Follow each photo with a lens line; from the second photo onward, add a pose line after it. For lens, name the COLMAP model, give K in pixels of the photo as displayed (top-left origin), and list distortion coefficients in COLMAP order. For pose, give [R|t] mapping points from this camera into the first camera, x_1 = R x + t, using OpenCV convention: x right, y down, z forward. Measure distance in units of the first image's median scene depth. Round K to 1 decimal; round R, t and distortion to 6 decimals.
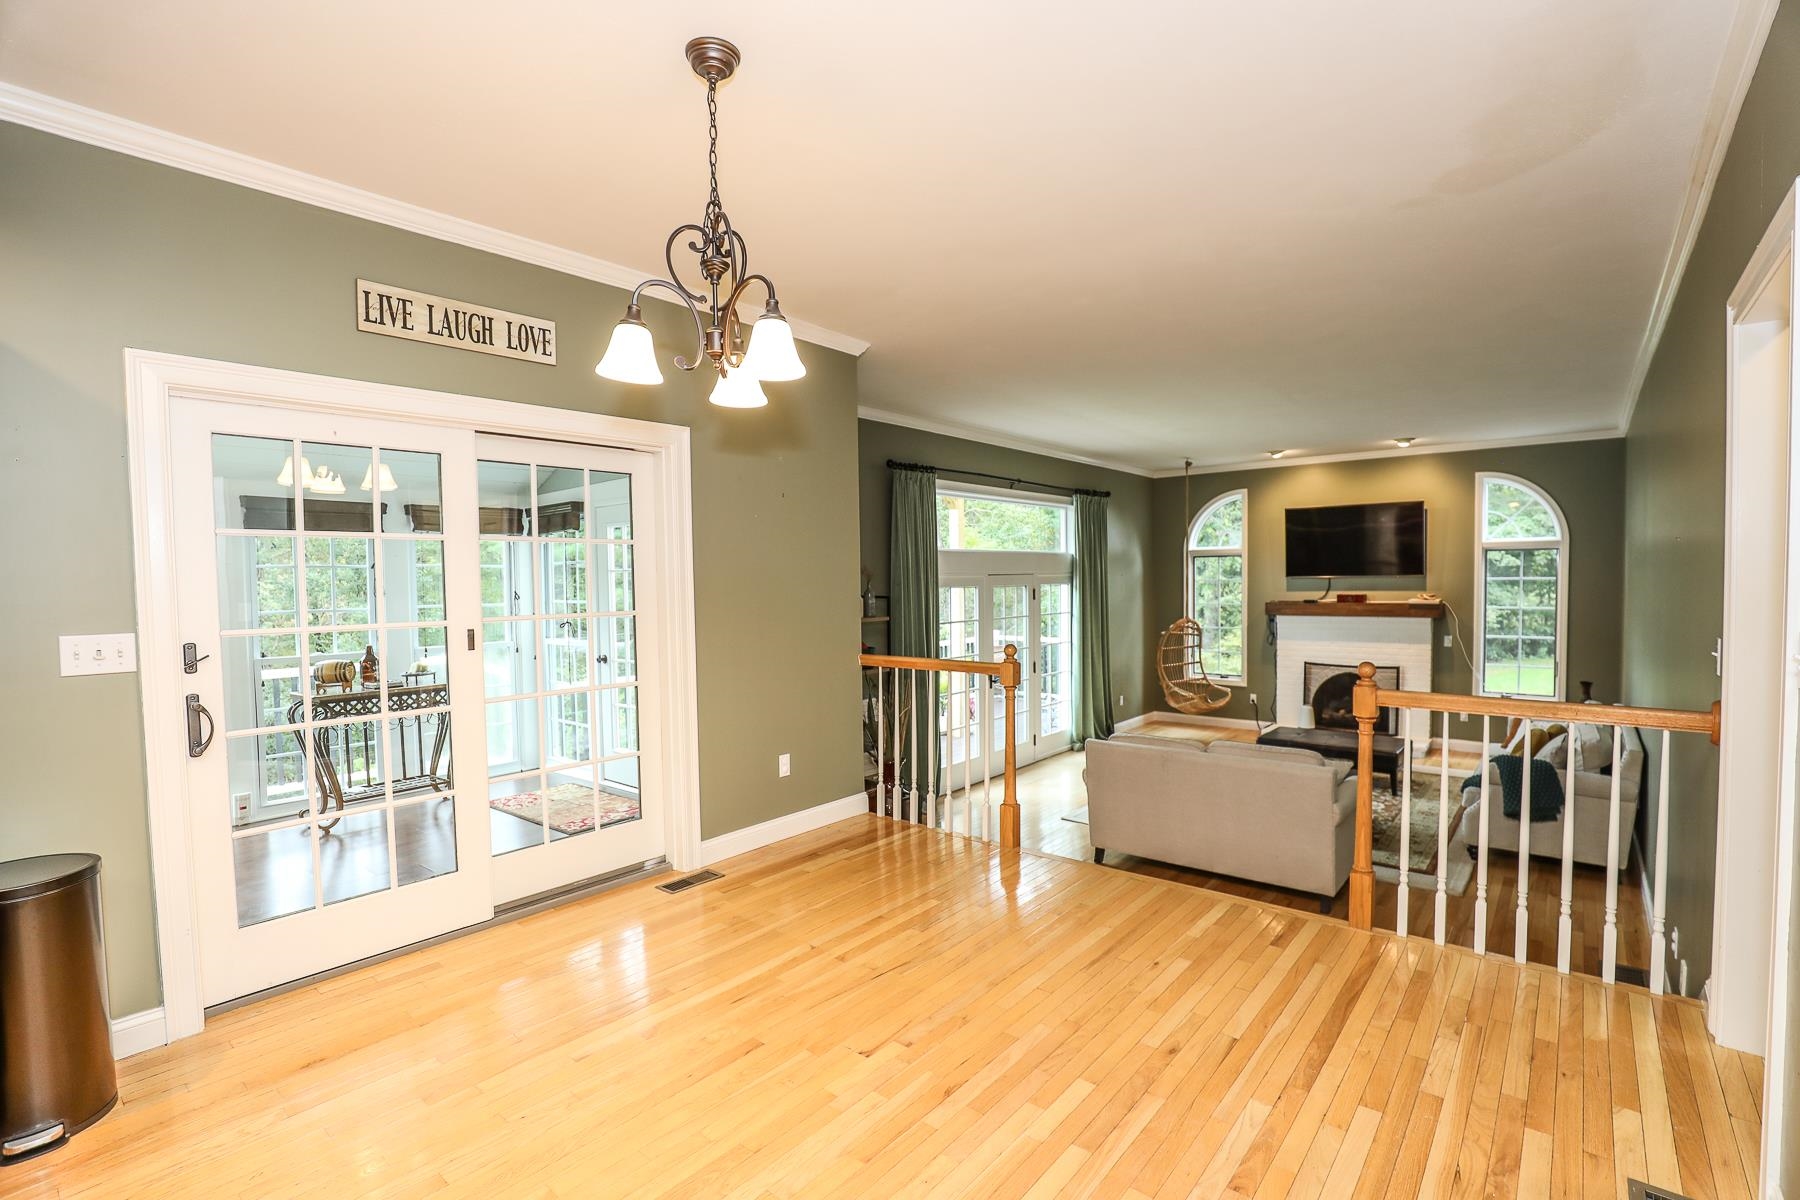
lens RADIAL K [[835.1, 0, 910.0], [0, 835.1, 608.5], [0, 0, 1]] dist [-0.028603, 0.007474]
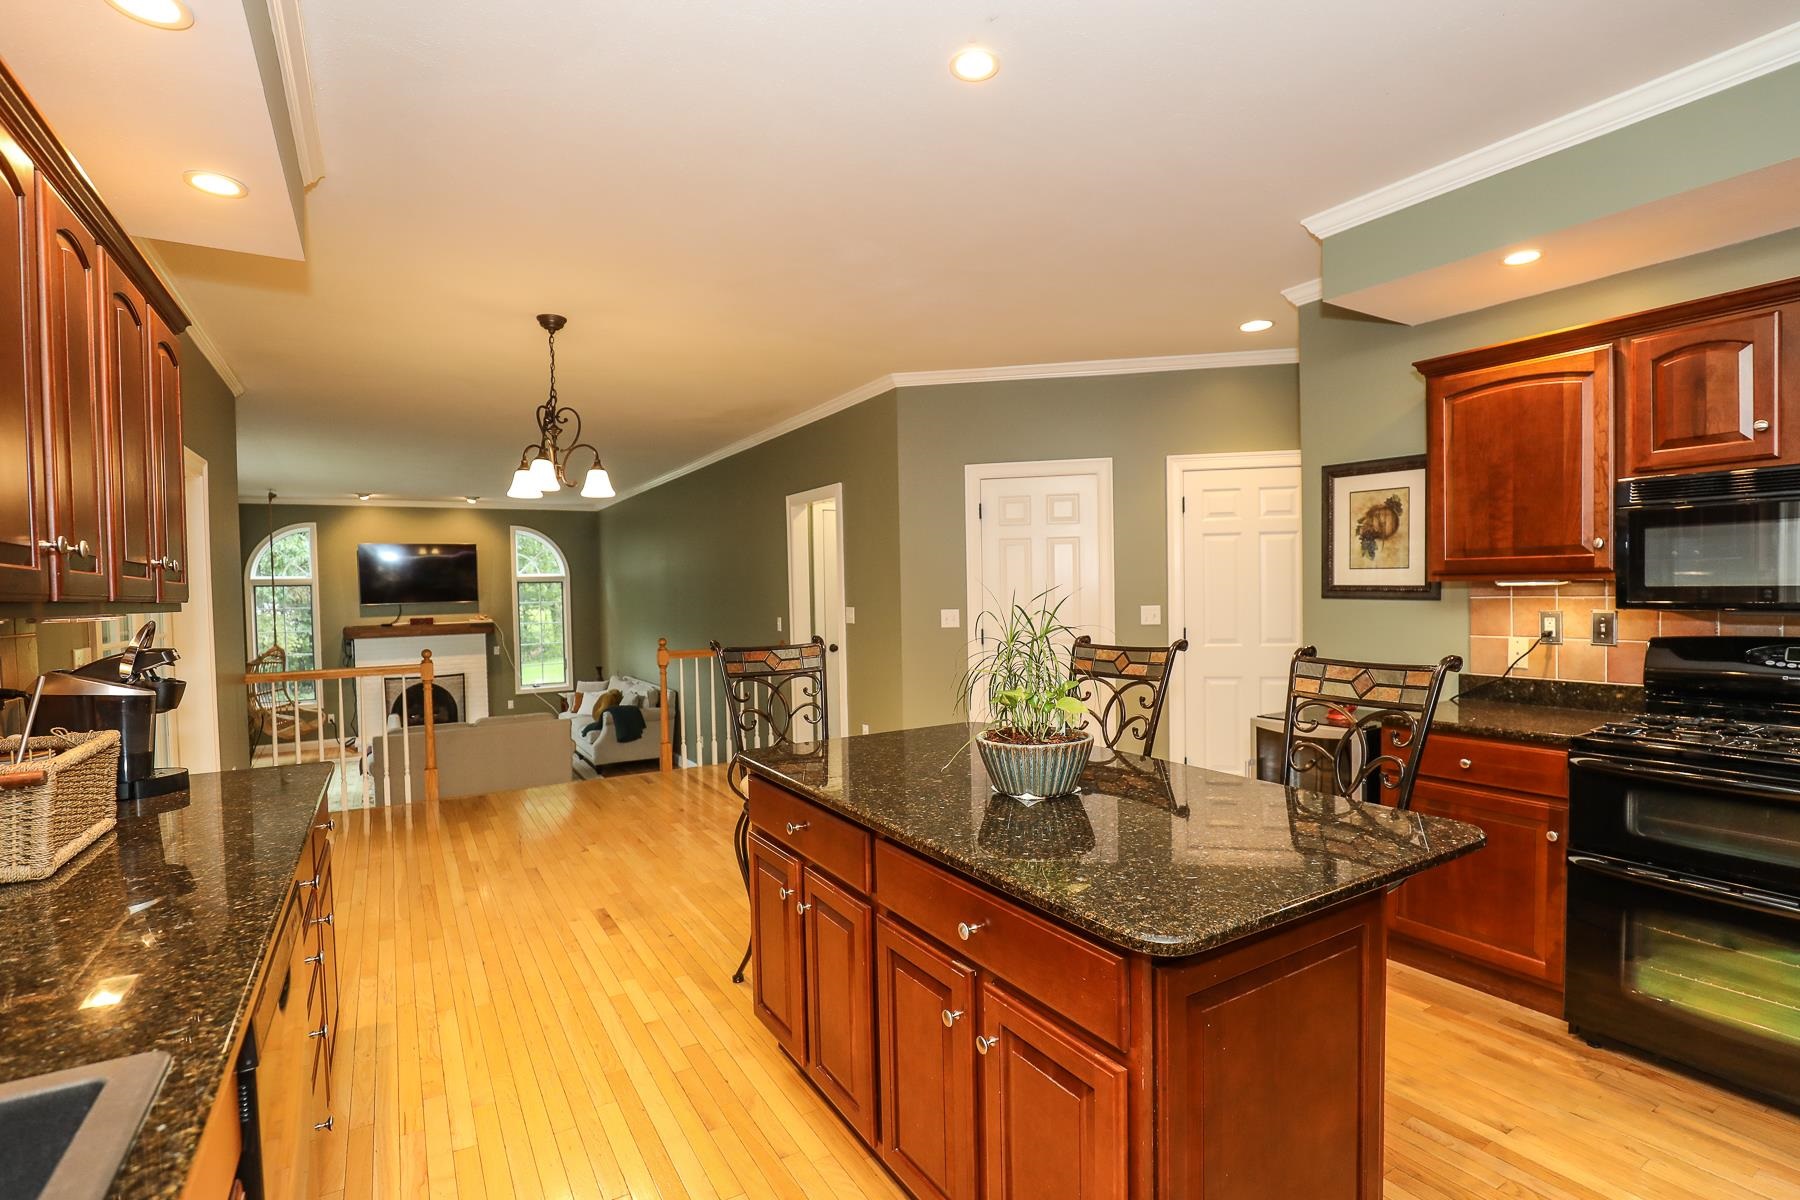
lens RADIAL K [[835.1, 0, 910.0], [0, 835.1, 608.5], [0, 0, 1]] dist [-0.028603, 0.007474]
pose [[0.339861, -0.018679, 0.940290, -0.366881], [0.054894, 0.998492, -0.000006, 0.008563], [-0.938872, 0.051618, 0.340374, -0.081821]]
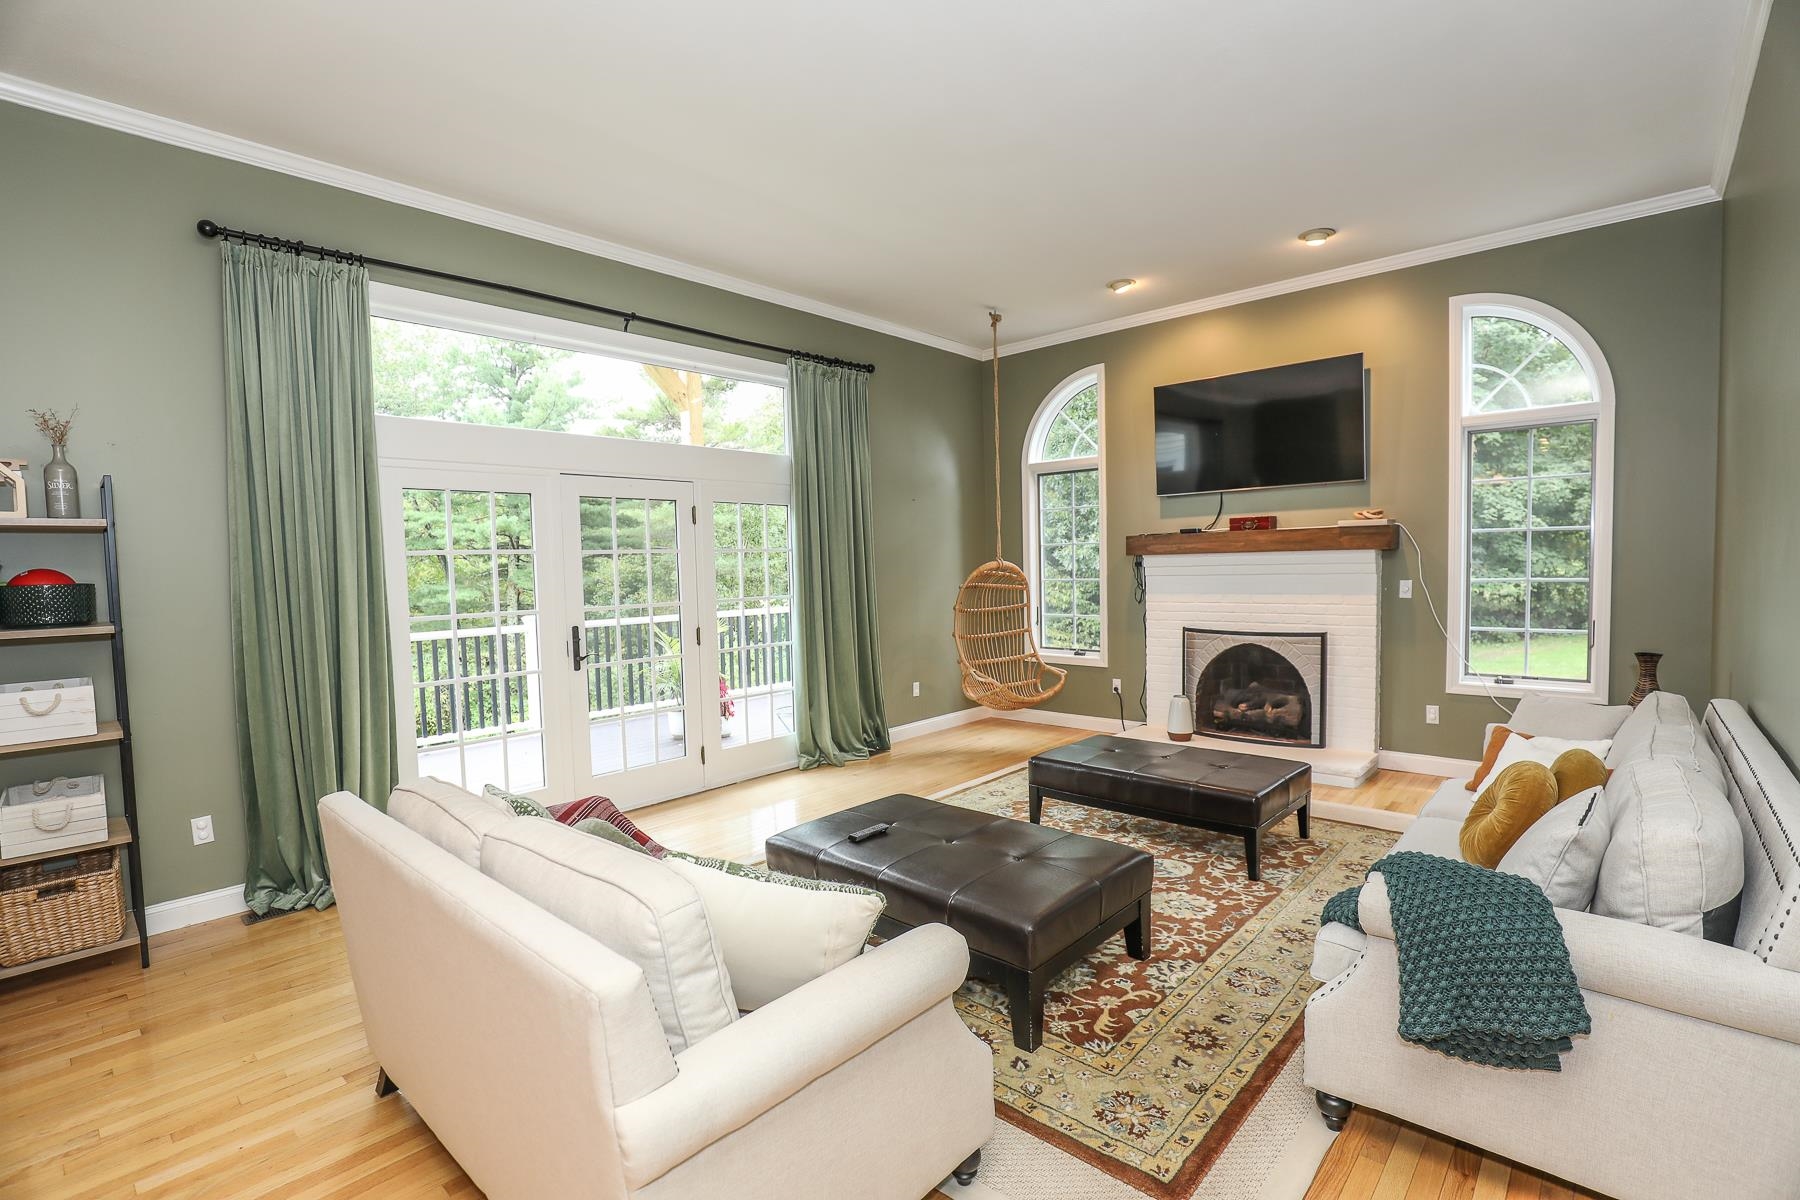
lens RADIAL K [[811.5, 0, 937.0], [0, 811.5, 605.5], [0, 0, 1]] dist [-0.015984, 0.000341]
pose [[0.999452, -0.010083, -0.031541, 0.322447], [0.010501, 0.999859, 0.013109, 0.039196], [0.031405, -0.013433, 0.999416, 0.396670]]
